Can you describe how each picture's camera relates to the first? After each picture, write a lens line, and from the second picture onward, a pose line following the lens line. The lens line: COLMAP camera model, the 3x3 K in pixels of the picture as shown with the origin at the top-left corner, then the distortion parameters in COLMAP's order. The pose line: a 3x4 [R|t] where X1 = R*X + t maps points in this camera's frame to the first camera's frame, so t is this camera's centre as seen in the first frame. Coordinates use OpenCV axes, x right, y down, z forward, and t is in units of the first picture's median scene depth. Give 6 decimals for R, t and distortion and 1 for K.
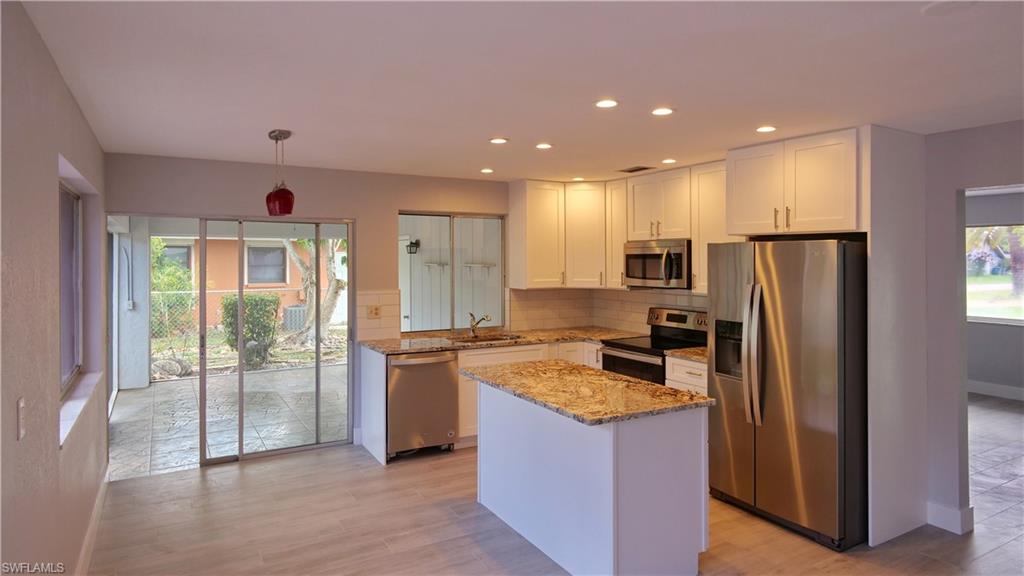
lens RADIAL K [[591.0, 0, 512.2], [0, 591.0, 268.7], [0, 0, 1]] dist [0.020056, 0.000255]
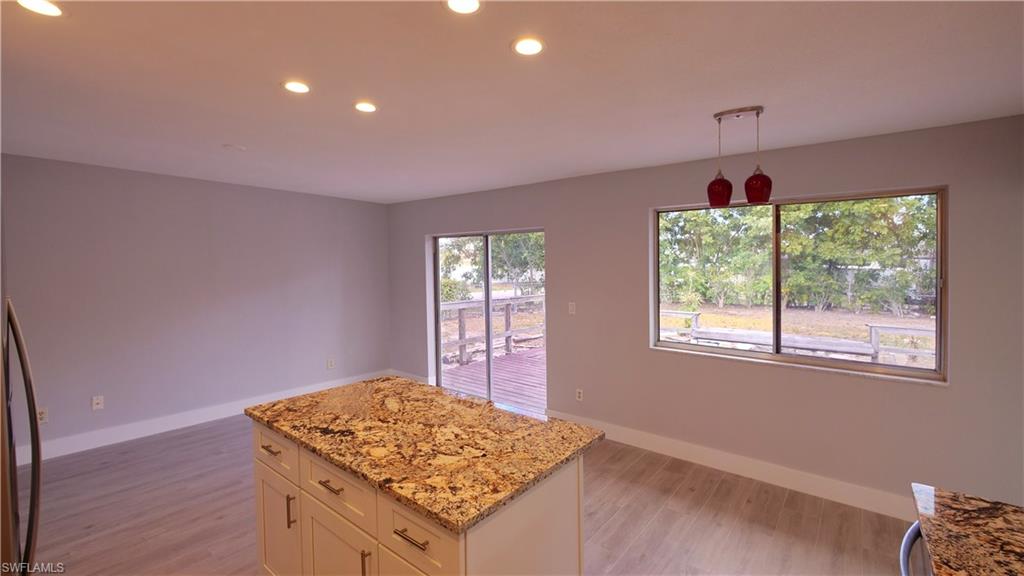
lens RADIAL K [[437.7, 0, 504.5], [0, 437.7, 285.5], [0, 0, 1]] dist [-0.001712, -0.000583]
pose [[-0.936833, 0.012211, -0.349563, 0.073164], [-0.009399, 0.998151, 0.060057, -0.001979], [0.349650, 0.059549, -0.934986, 0.628214]]
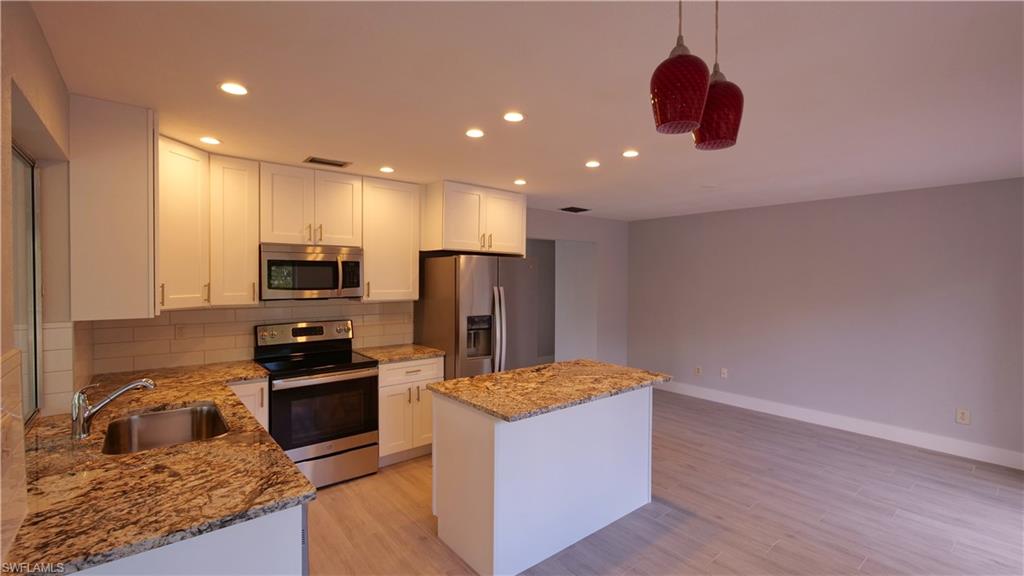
lens RADIAL K [[439.9, 0, 512.0], [0, 439.9, 288.0], [0, 0, 1]] dist [-0.007466, 0.000333]
pose [[-0.160235, -0.021859, 0.986837, -0.276432], [0.010572, 0.999659, 0.023859, 0.002061], [-0.987022, 0.014256, -0.159949, 0.494083]]
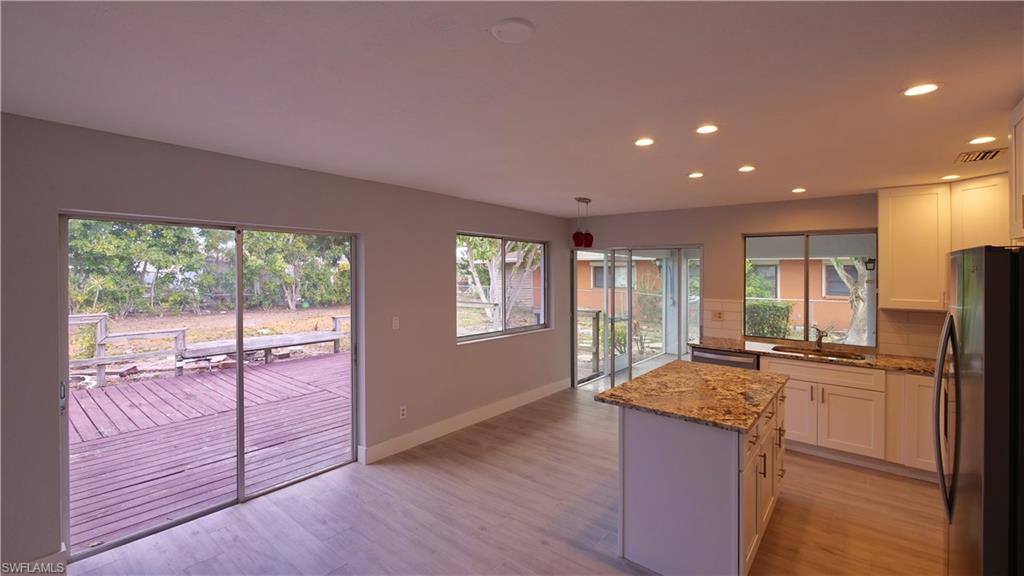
lens RADIAL K [[441.6, 0, 509.6], [0, 441.6, 269.4], [0, 0, 1]] dist [-0.002725, -0.000526]
pose [[0.359538, -0.001608, -0.933129, 0.304545], [-0.025485, 0.999609, -0.011542, -0.002173], [0.932782, 0.027931, 0.359356, 0.148157]]
